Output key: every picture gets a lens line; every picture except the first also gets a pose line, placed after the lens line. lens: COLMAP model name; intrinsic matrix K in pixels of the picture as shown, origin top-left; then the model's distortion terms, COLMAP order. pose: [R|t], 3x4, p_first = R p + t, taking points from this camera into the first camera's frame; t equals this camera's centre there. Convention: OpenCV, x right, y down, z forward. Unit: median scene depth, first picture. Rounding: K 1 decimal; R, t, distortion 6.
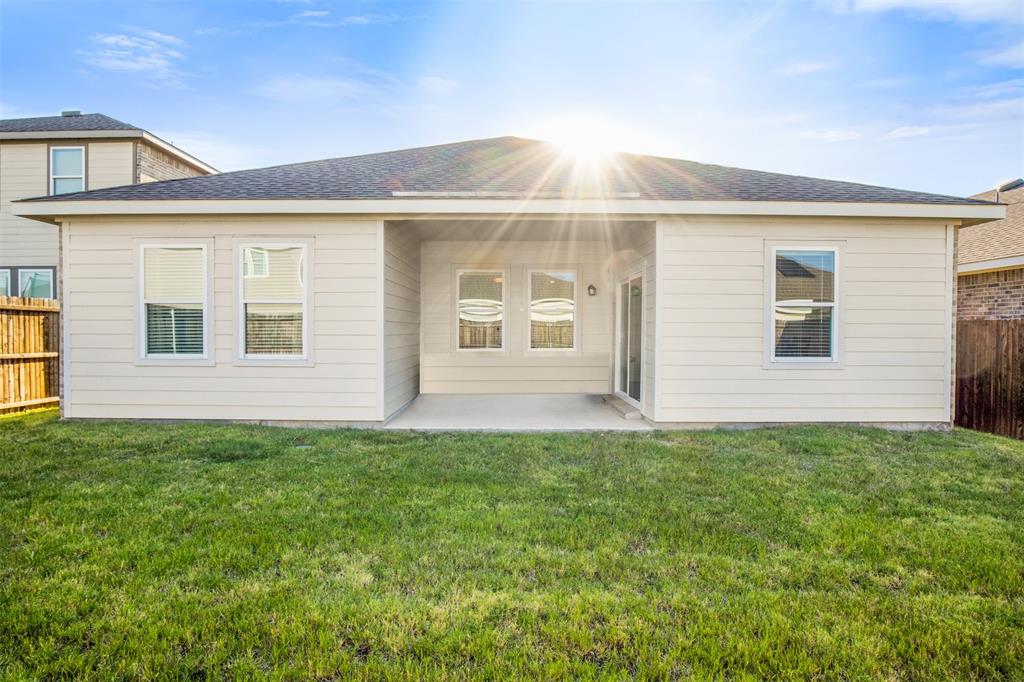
lens RADIAL K [[514.0, 0, 511.8], [0, 514.0, 338.3], [0, 0, 1]] dist [-0.024676, -0.000555]
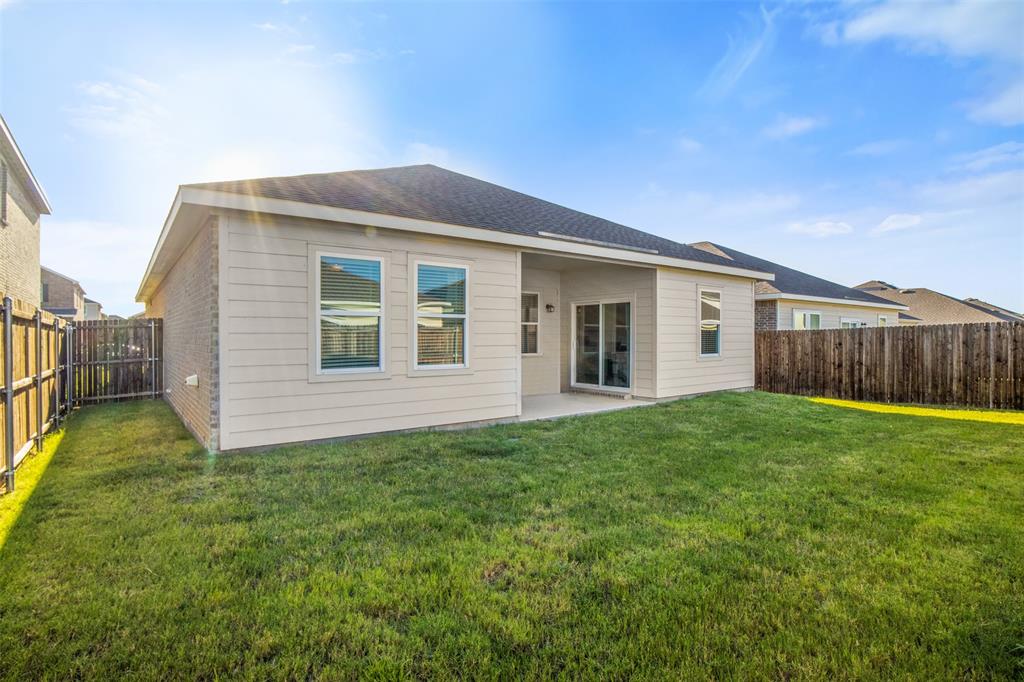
lens RADIAL K [[514.0, 0, 513.6], [0, 514.0, 338.0], [0, 0, 1]] dist [-0.024676, -0.000555]
pose [[0.793644, -0.008405, 0.608325, -1.010990], [0.017848, 0.999796, -0.009472, -0.011915], [-0.608121, 0.018375, 0.793632, 0.035437]]
